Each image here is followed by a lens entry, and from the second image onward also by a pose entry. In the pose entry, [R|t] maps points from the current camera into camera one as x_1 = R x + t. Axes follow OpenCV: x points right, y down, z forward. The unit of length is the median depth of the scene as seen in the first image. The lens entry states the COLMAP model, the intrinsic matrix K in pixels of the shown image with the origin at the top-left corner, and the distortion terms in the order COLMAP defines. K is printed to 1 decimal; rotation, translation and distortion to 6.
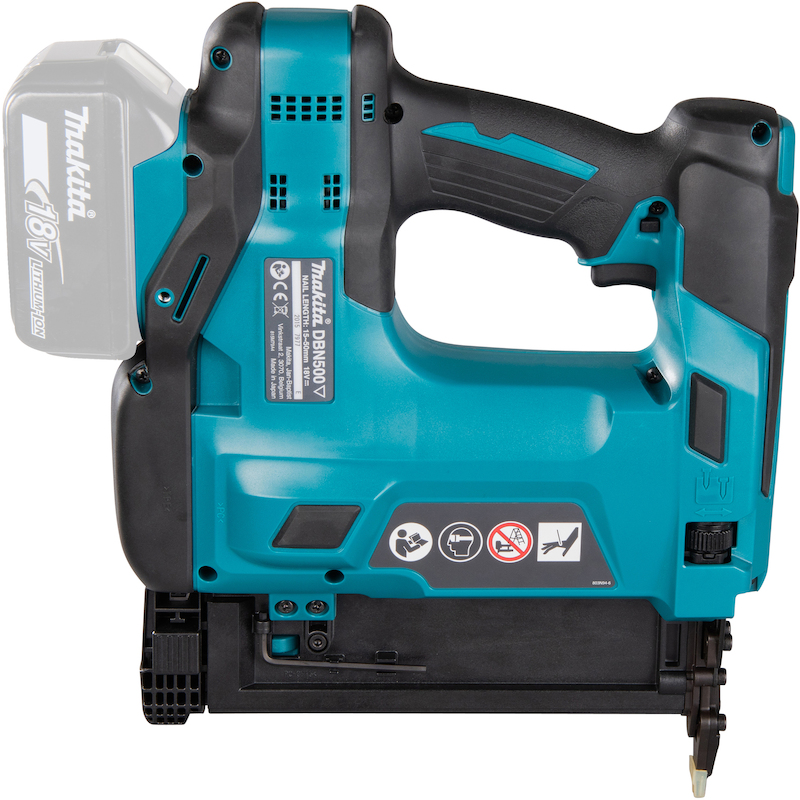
lens RADIAL K [[2704.5, 0, 515.0], [0, 2704.5, 243.0], [0, 0, 1]] dist [0.145896, -0.282958]
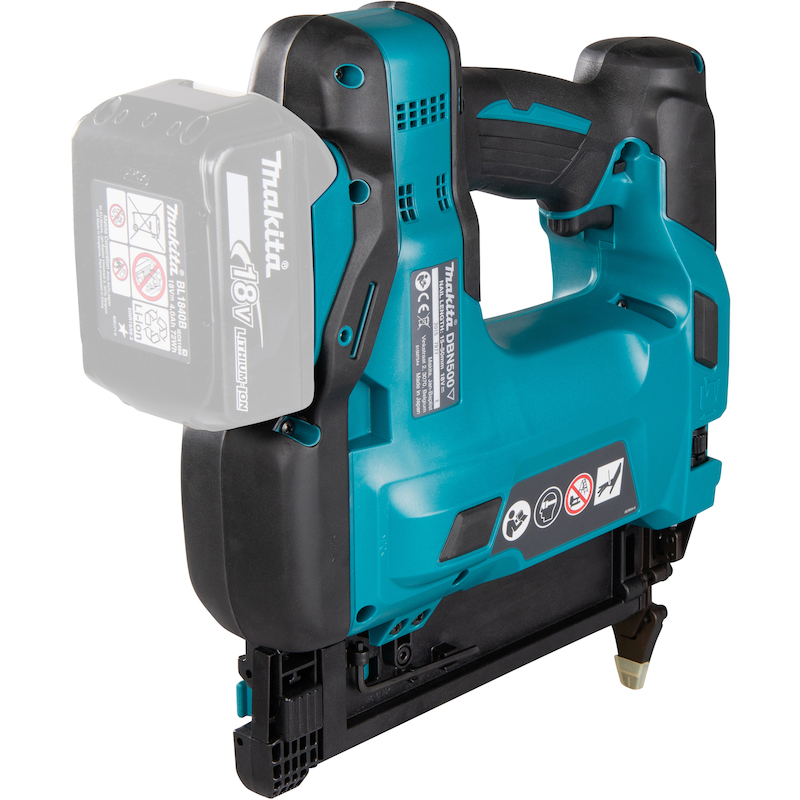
lens RADIAL K [[2704.5, 0, 515.0], [0, 2704.5, 243.0], [0, 0, 1]] dist [0.145896, -0.282958]
pose [[0.692826, -0.211696, 0.689331, -0.728238], [0.189587, 0.975782, 0.109118, -0.102686], [-0.695736, 0.055089, 0.716182, 0.280968]]
